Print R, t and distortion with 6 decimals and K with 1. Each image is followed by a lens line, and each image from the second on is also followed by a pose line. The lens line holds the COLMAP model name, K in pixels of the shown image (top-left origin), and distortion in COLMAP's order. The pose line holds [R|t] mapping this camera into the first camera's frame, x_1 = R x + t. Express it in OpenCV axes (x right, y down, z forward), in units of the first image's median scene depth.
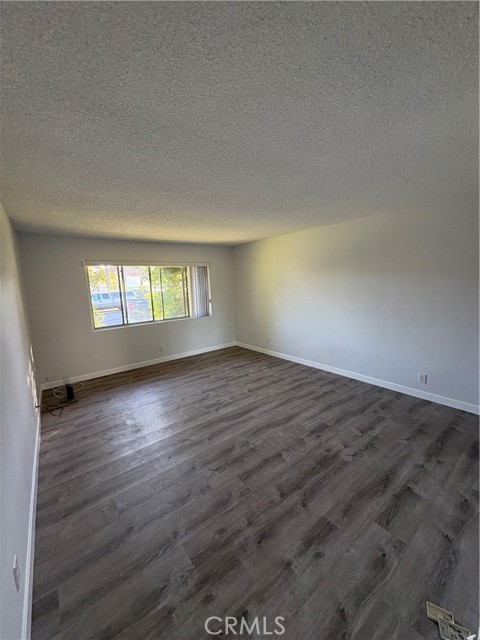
lens RADIAL K [[252.5, 0, 239.8], [0, 252.5, 319.2], [0, 0, 1]] dist [-0.002829, -0.000149]
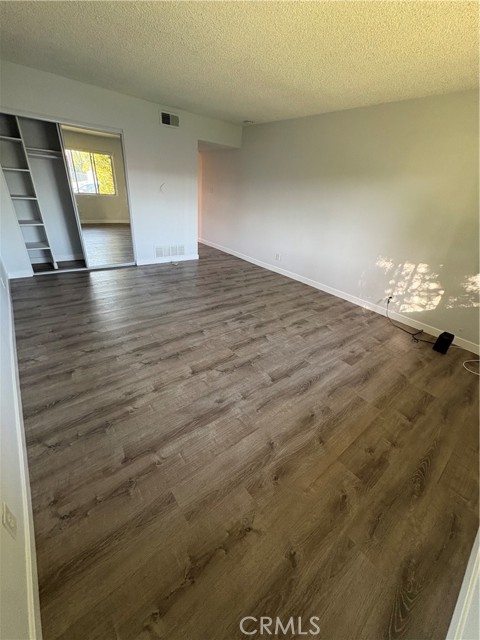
lens RADIAL K [[252.5, 0, 240.2], [0, 252.5, 319.4], [0, 0, 1]] dist [-0.002829, -0.000149]
pose [[-0.998676, -0.032103, -0.040189, -0.040773], [-0.049640, 0.806235, 0.589509, -0.173187], [0.013477, 0.590724, -0.806761, 1.485289]]
